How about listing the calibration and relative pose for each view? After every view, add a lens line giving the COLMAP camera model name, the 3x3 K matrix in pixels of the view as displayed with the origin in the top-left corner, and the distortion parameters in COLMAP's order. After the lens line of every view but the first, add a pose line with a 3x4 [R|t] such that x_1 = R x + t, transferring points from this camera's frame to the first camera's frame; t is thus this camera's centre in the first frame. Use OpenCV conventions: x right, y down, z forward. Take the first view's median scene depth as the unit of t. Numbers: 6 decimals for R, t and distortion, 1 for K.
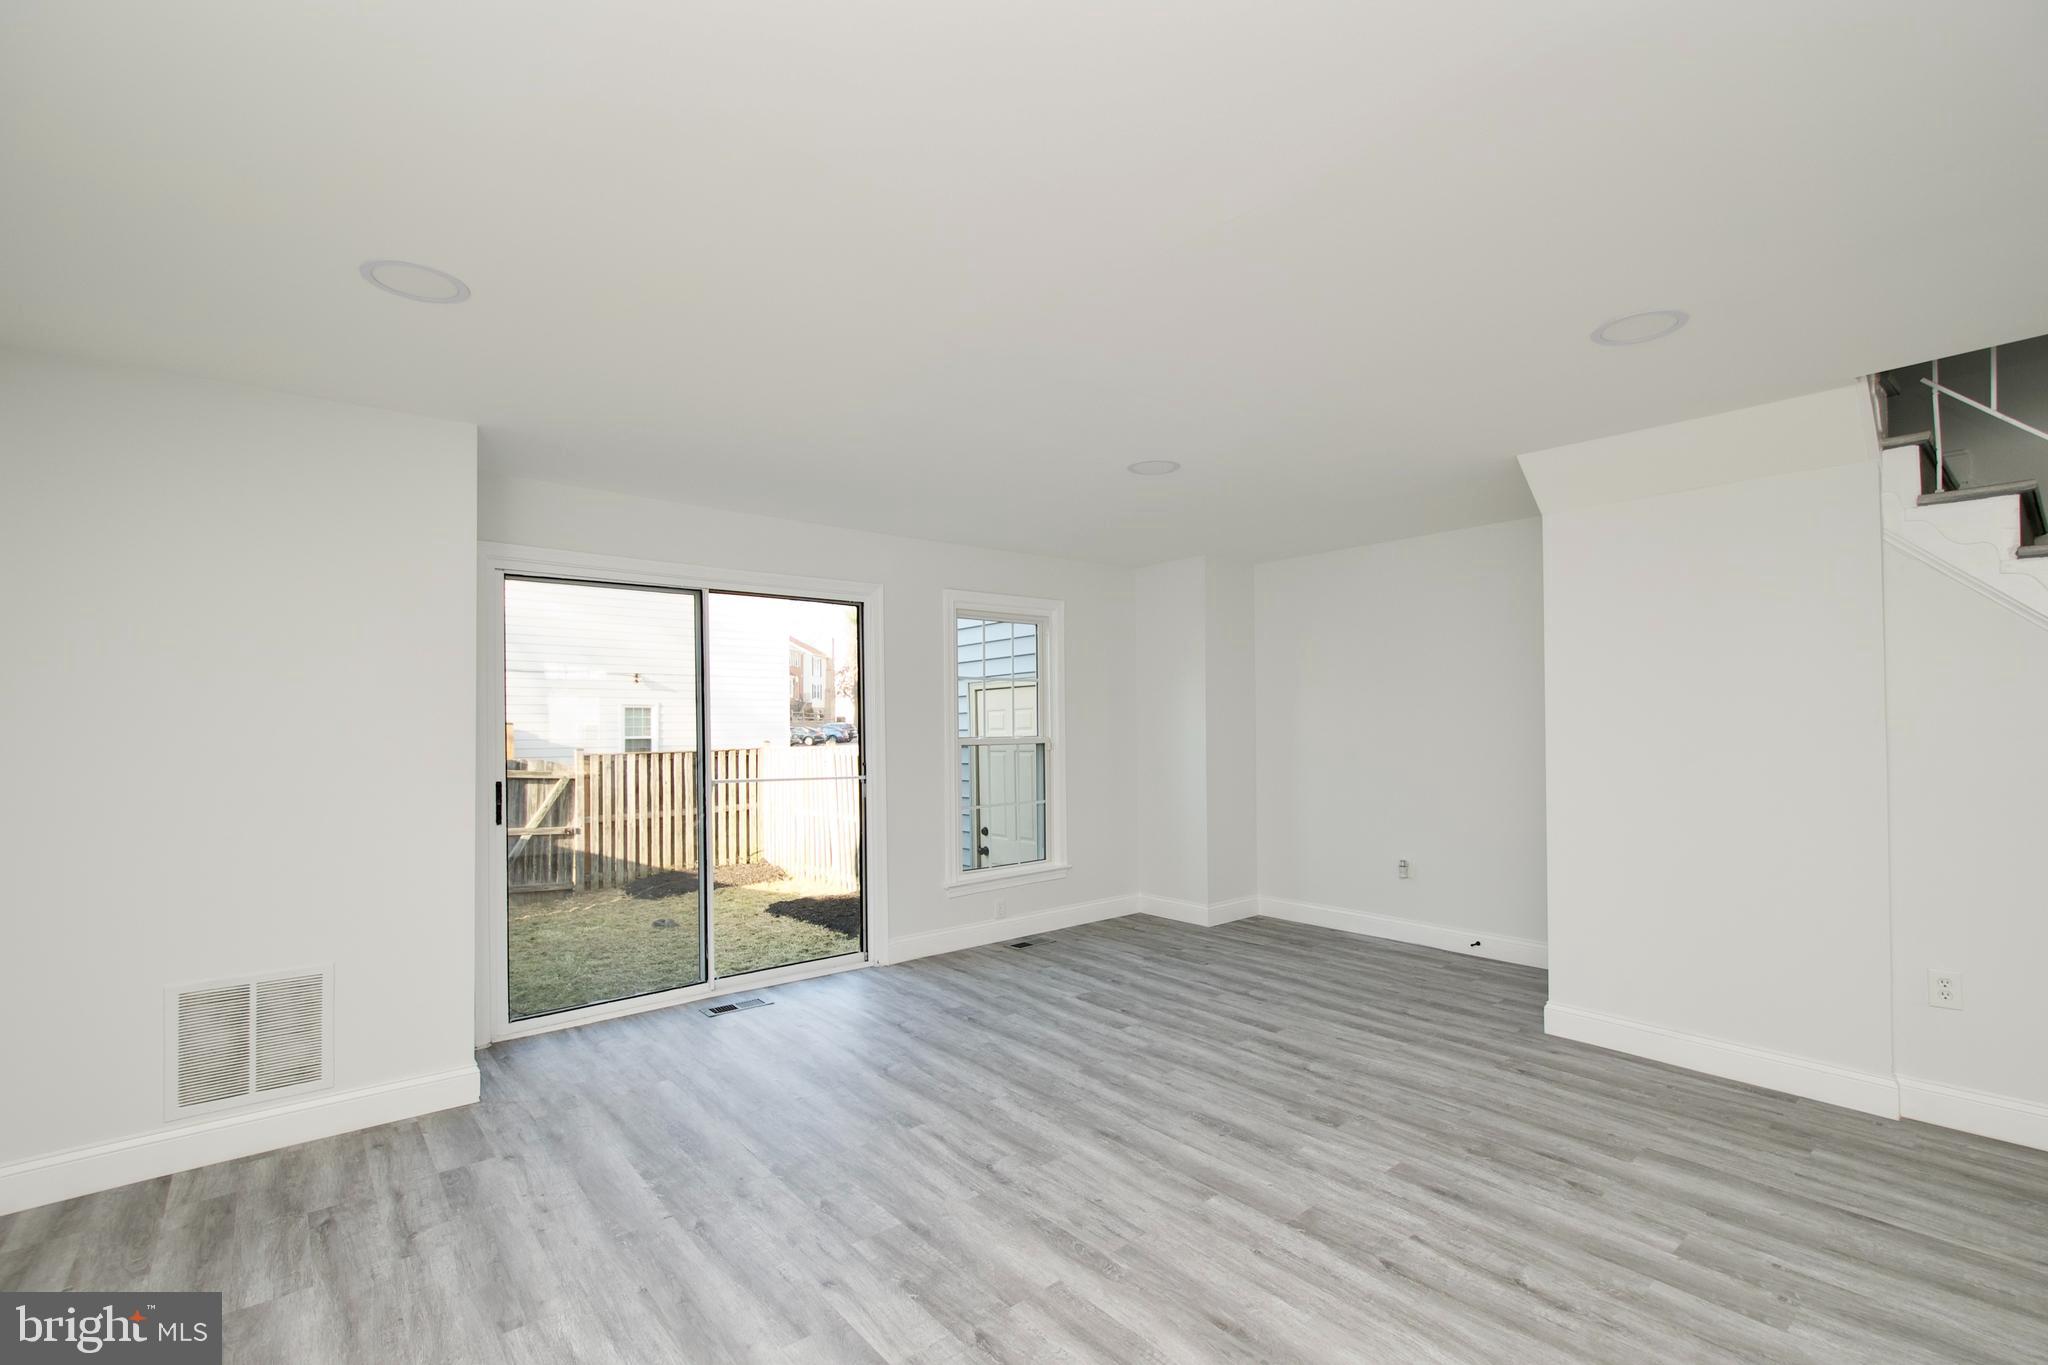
lens RADIAL K [[897.6, 0, 1036.2], [0, 897.6, 712.4], [0, 0, 1]] dist [0.008388, -0.006423]
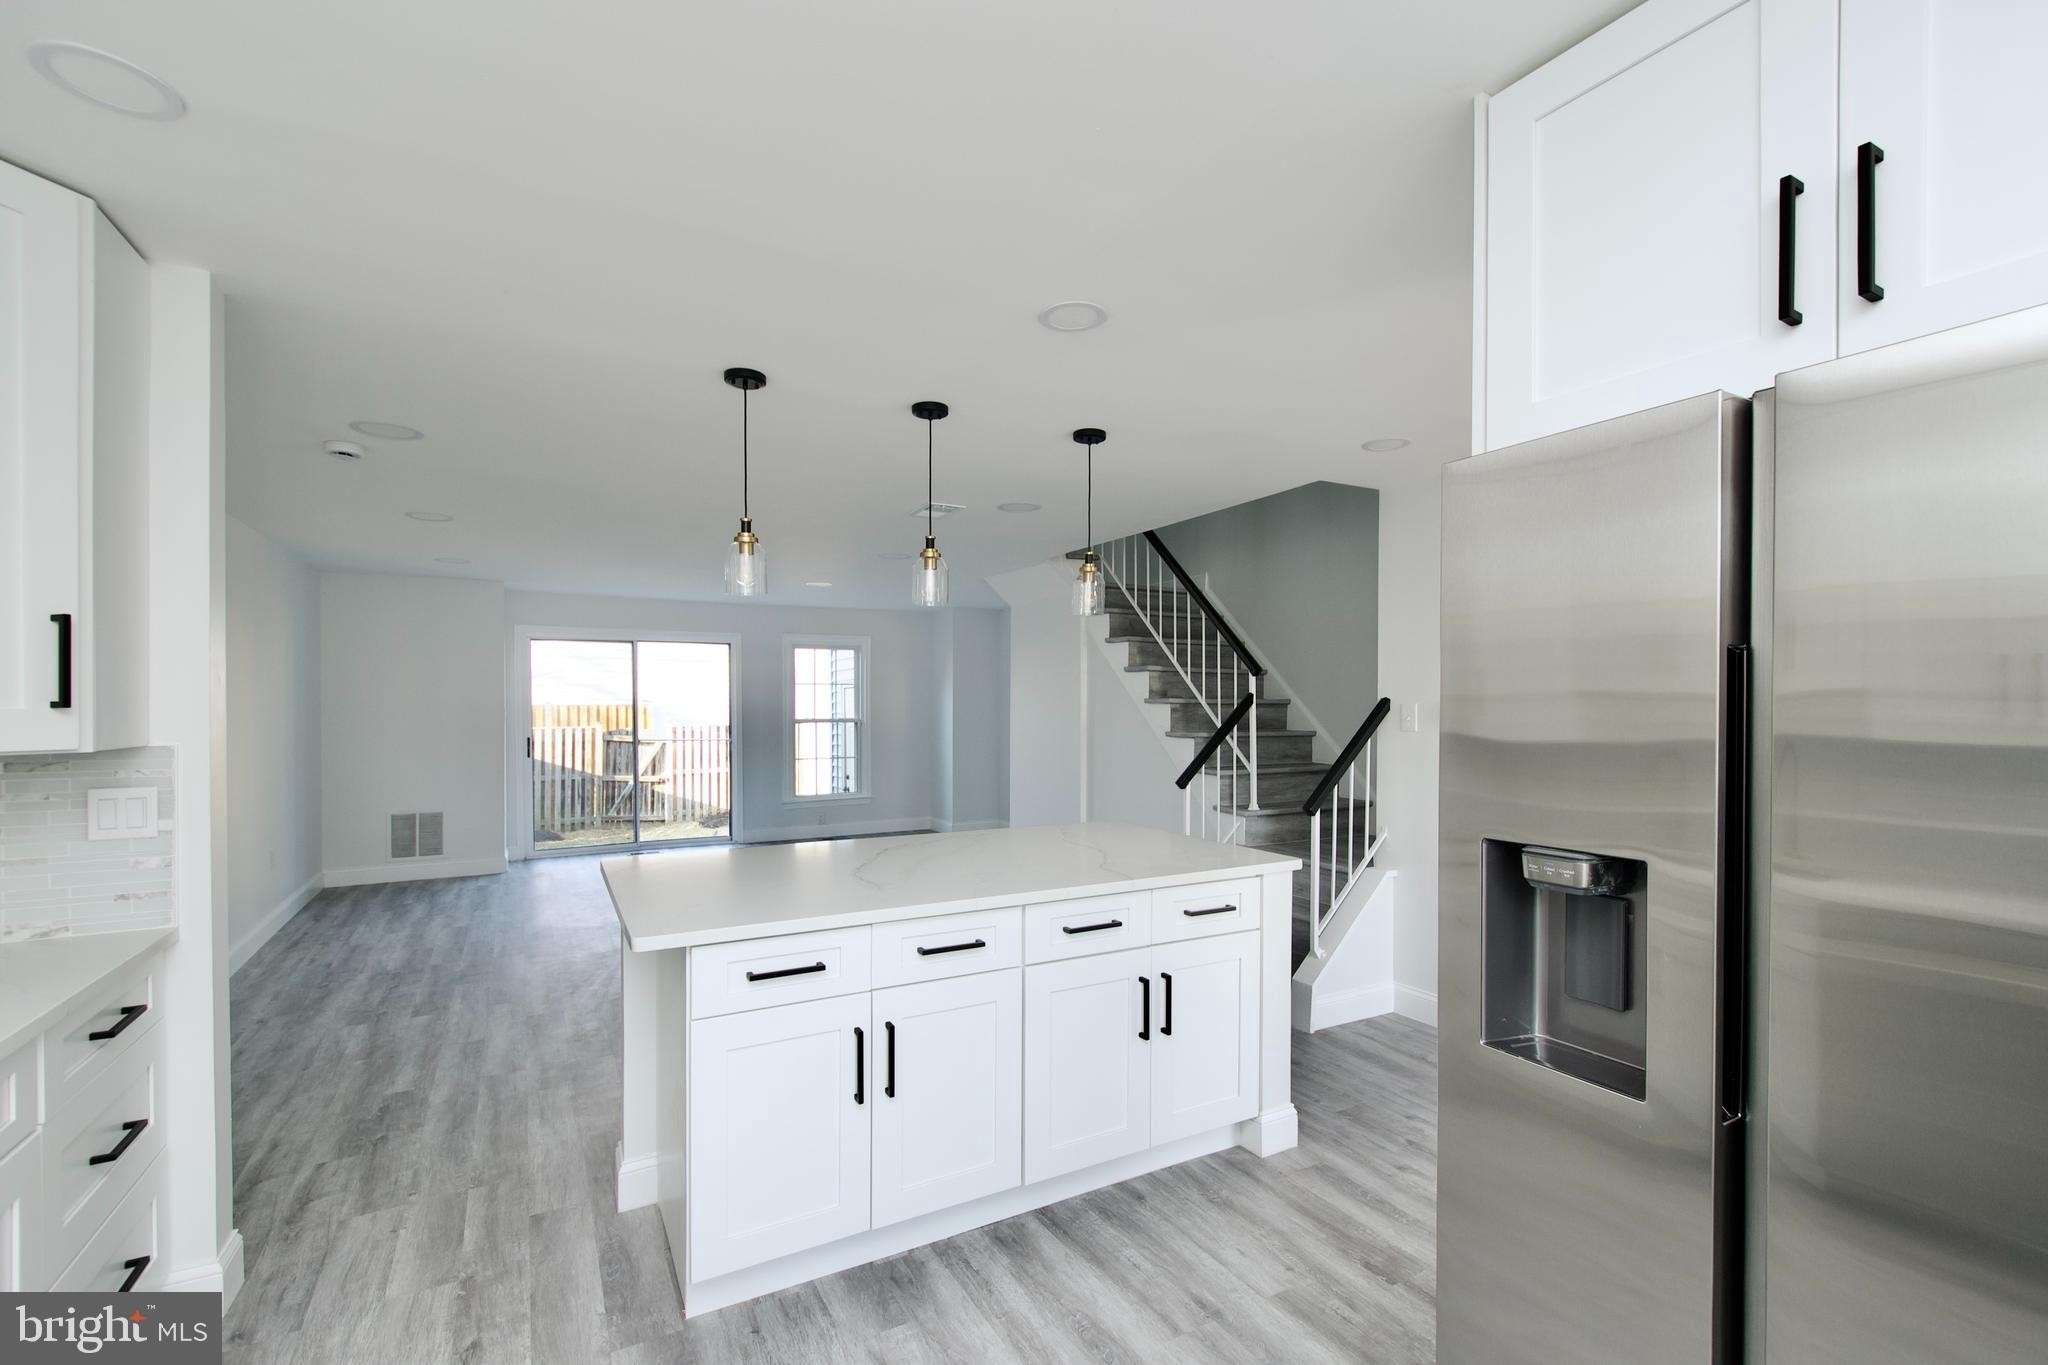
lens RADIAL K [[897.6, 0, 1036.2], [0, 897.6, 712.4], [0, 0, 1]] dist [0.008388, -0.006423]
pose [[0.984505, 0.007720, -0.175186, 0.596812], [-0.002471, 0.999542, 0.030164, -0.032990], [0.175338, -0.029264, 0.984073, -0.548482]]
